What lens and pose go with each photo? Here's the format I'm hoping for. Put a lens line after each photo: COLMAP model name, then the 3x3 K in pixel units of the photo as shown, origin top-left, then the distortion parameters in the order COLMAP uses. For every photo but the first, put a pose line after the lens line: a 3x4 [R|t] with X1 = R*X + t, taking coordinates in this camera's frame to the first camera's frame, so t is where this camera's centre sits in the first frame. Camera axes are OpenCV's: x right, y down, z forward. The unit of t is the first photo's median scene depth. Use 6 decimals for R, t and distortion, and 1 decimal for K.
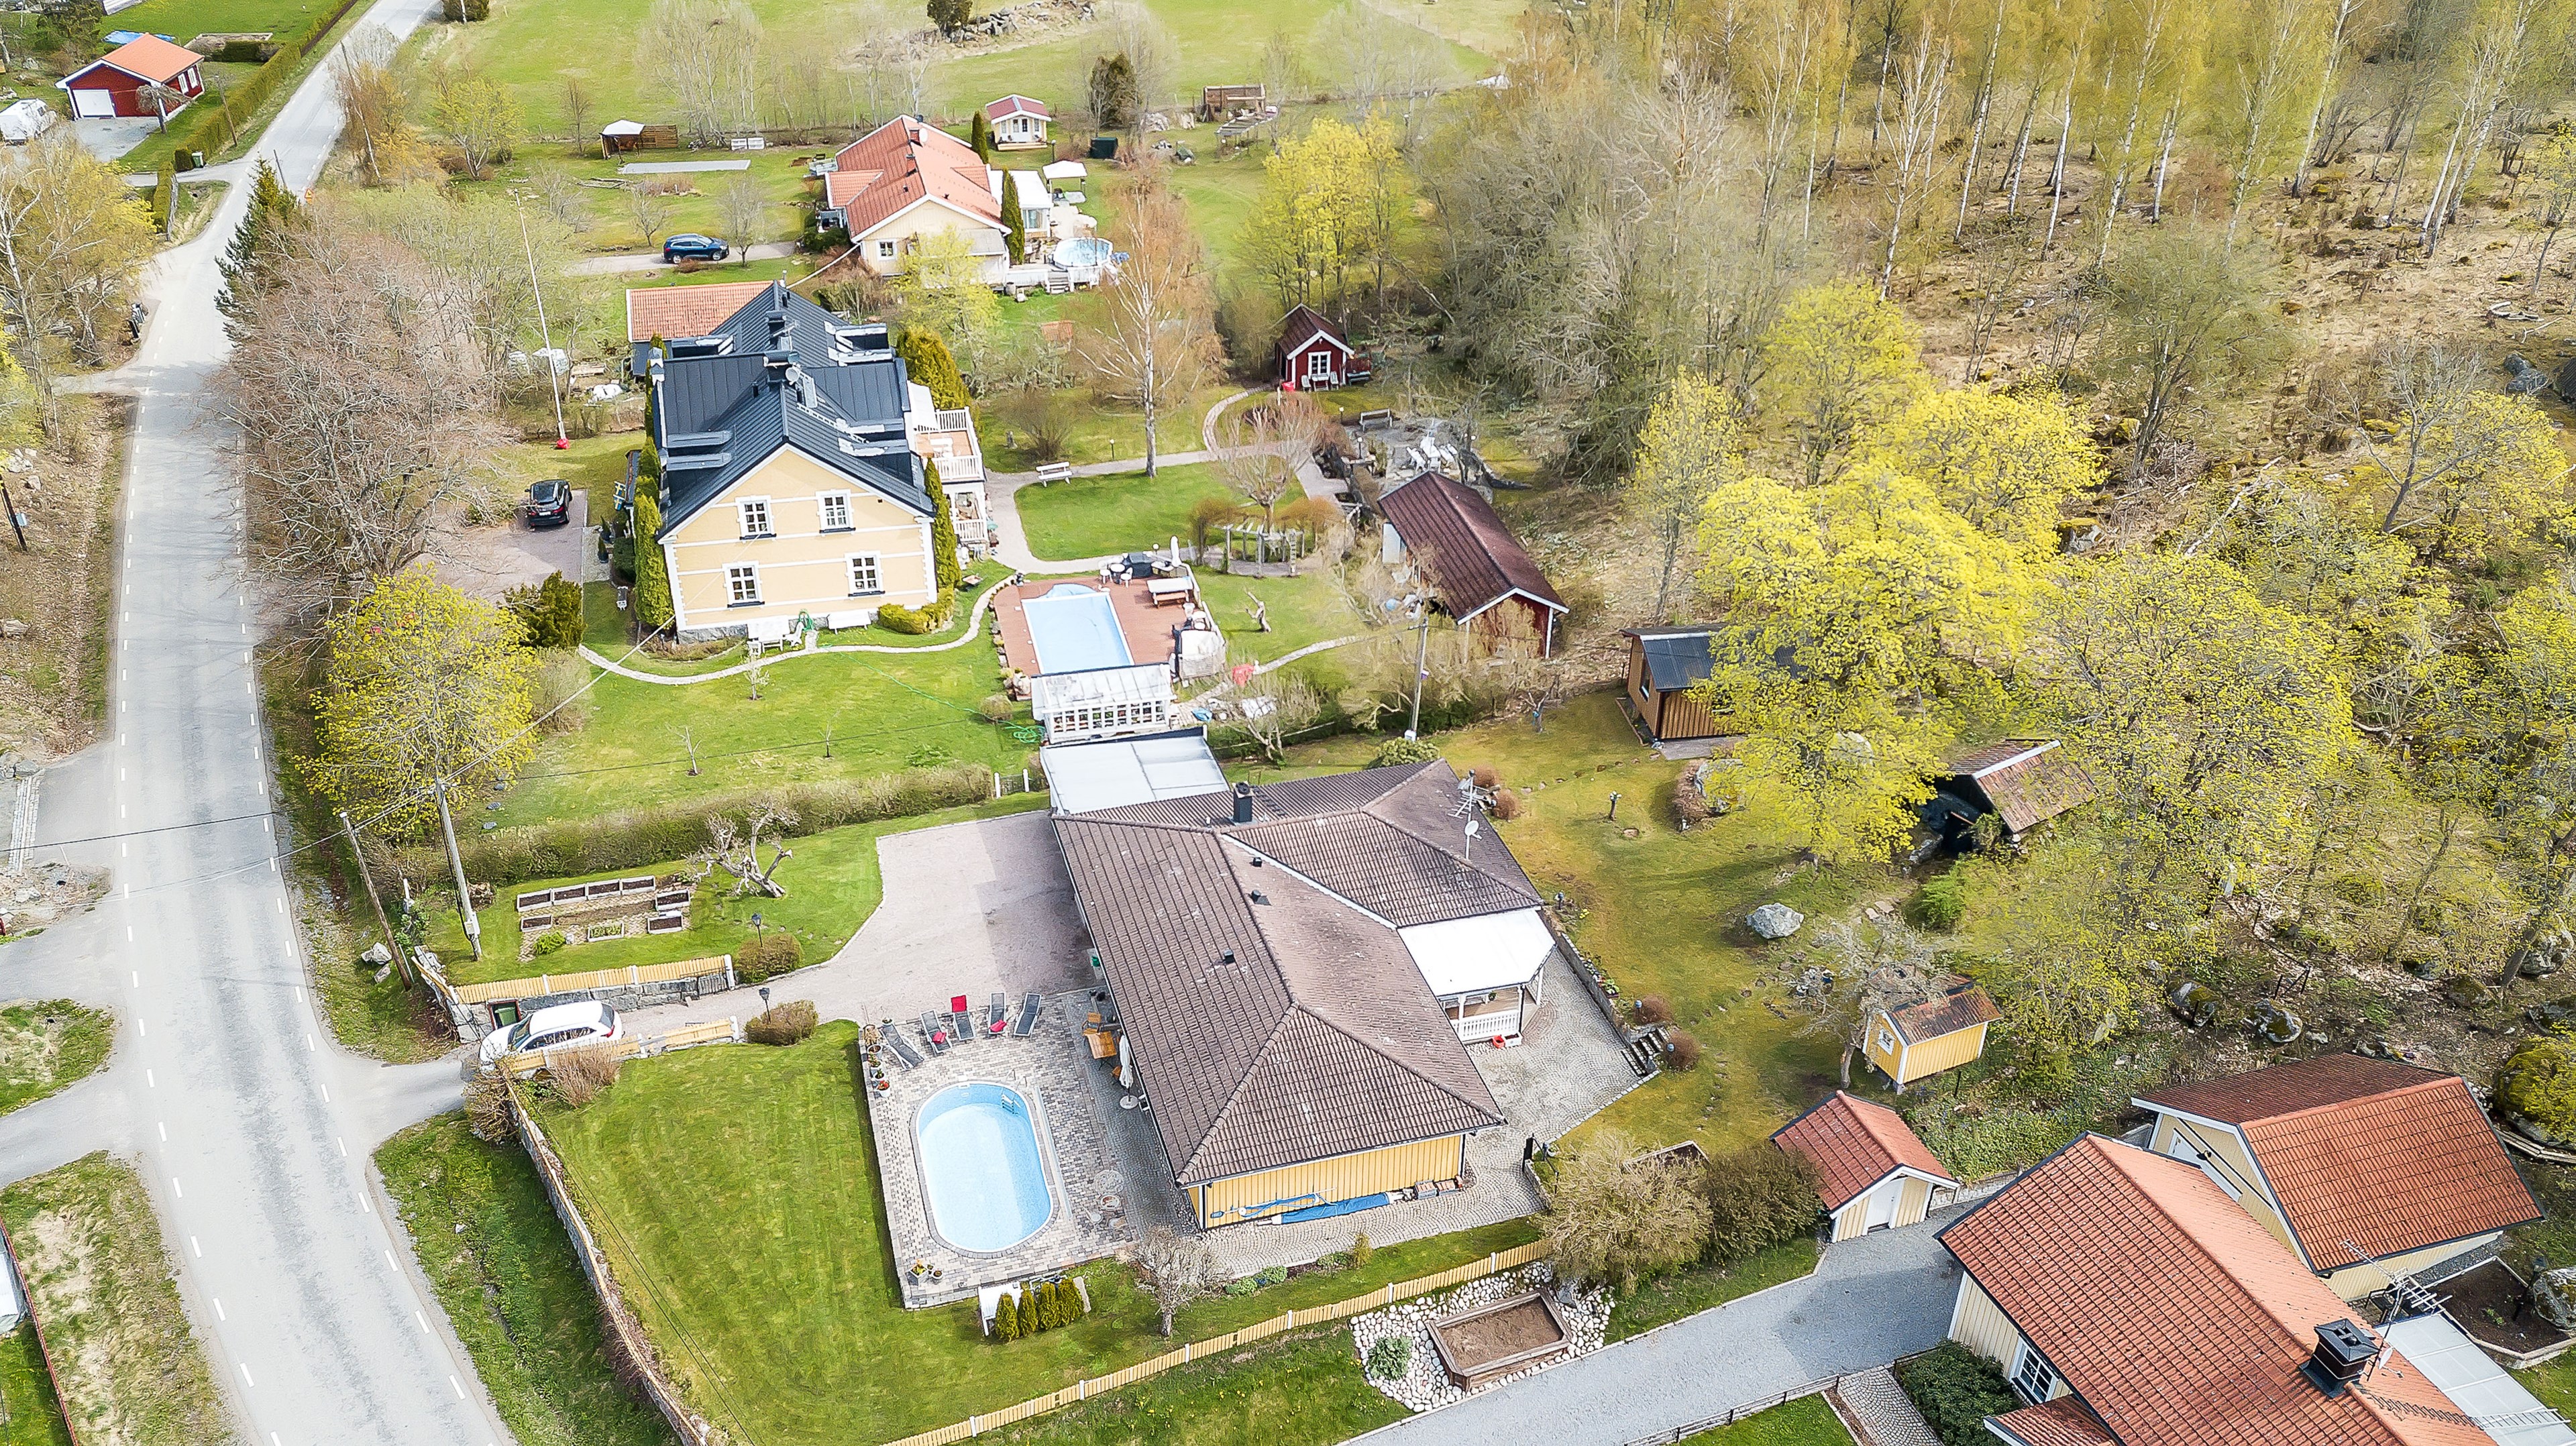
lens RADIAL K [[1824.4, 0, 1288.0], [0, 1824.4, 723.0], [0, 0, 1]] dist [0.039534, 0.005123]
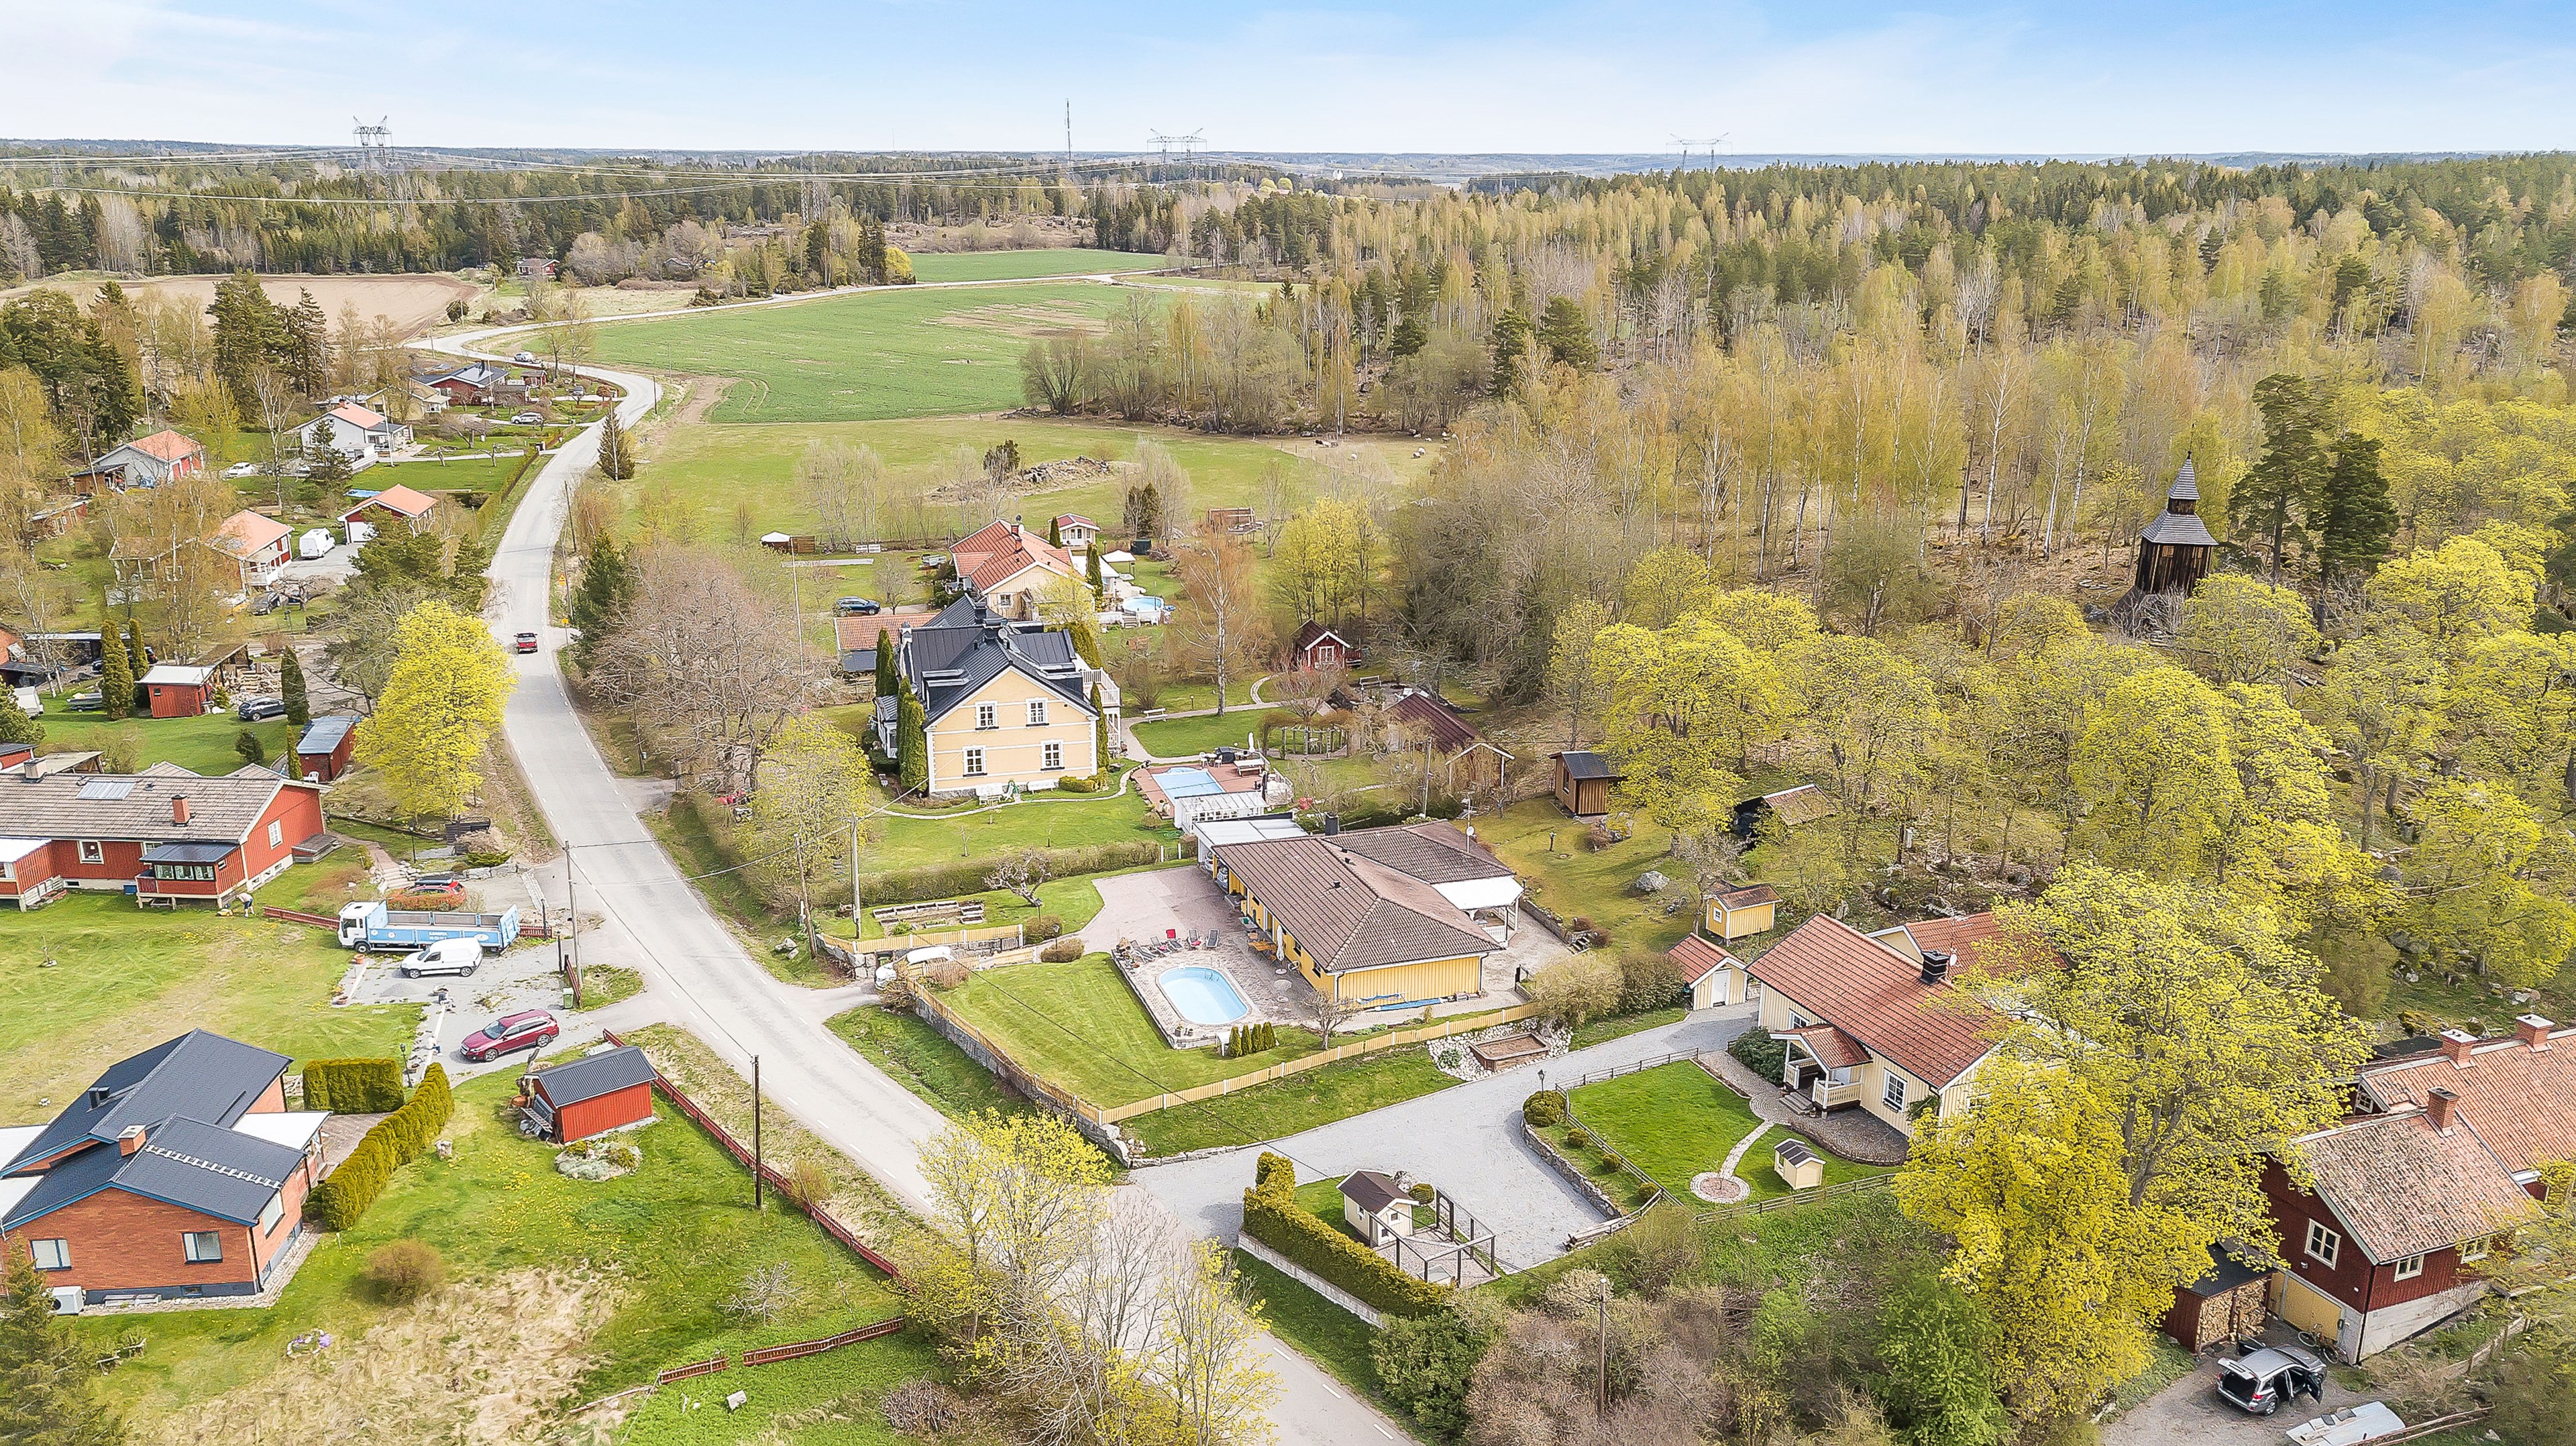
lens RADIAL K [[1976.0, 0, 1288.0], [0, 1976.0, 723.0], [0, 0, 1]] dist [0.131085, -0.000131]
pose [[0.998057, -0.017073, 0.059920, -0.149633], [0.033100, 0.960075, -0.277776, 0.396320], [-0.052786, 0.279220, 0.958775, -0.660124]]
